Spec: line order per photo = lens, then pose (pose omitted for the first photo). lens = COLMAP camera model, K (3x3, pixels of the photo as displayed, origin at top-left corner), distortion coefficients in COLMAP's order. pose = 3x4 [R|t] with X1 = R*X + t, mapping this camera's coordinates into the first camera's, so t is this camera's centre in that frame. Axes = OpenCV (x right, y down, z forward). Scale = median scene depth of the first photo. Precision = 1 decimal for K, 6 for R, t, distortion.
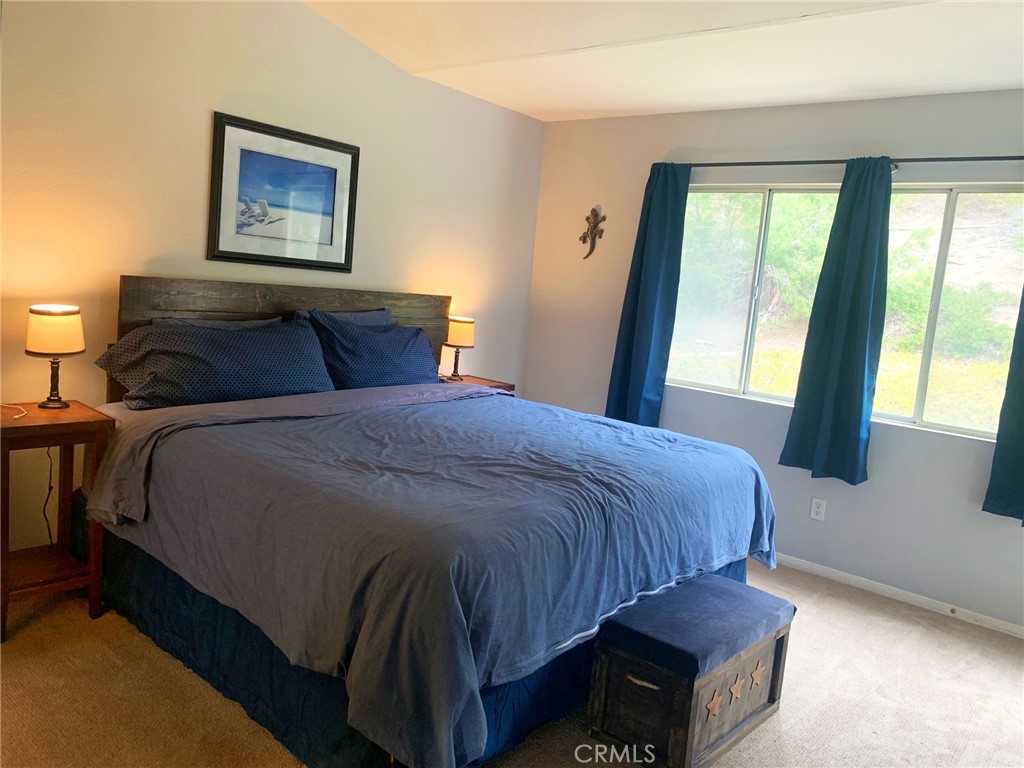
lens RADIAL K [[772.7, 0, 514.3], [0, 772.7, 376.8], [0, 0, 1]] dist [0.013714, -0.002934]
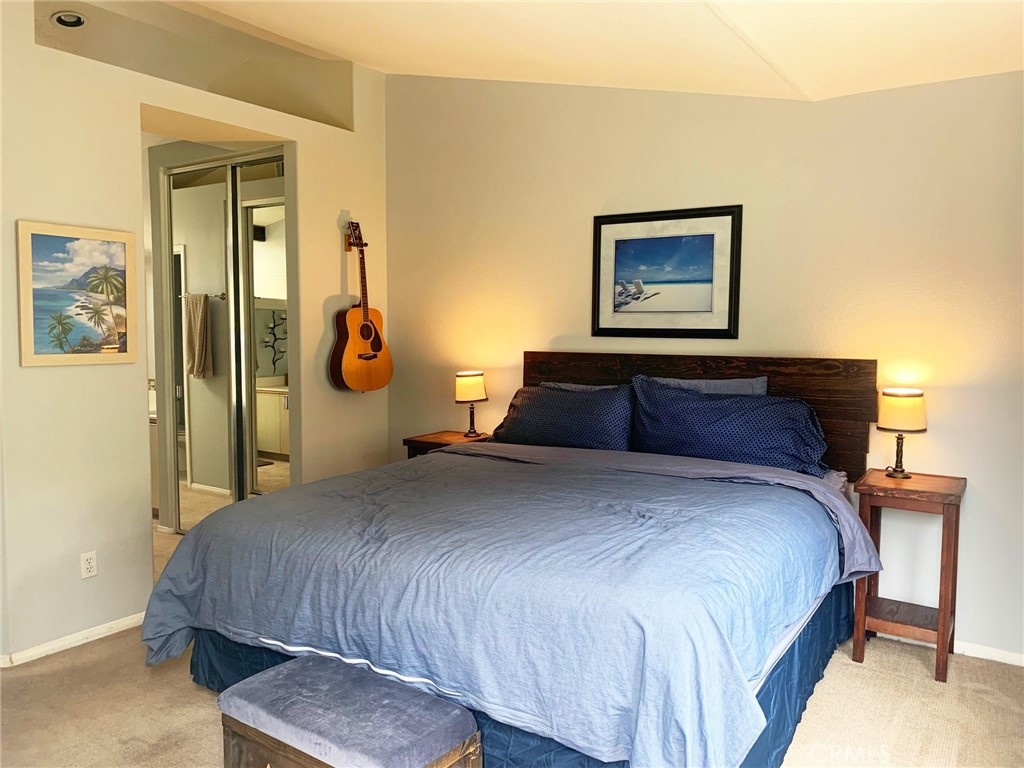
lens RADIAL K [[772.7, 0, 513.2], [0, 772.7, 388.2], [0, 0, 1]] dist [0.013714, -0.002934]
pose [[0.110861, 0.008233, -0.993802, 0.769271], [-0.102518, 0.994726, -0.003195, -0.049416], [0.988534, 0.102237, 0.111120, 0.709528]]
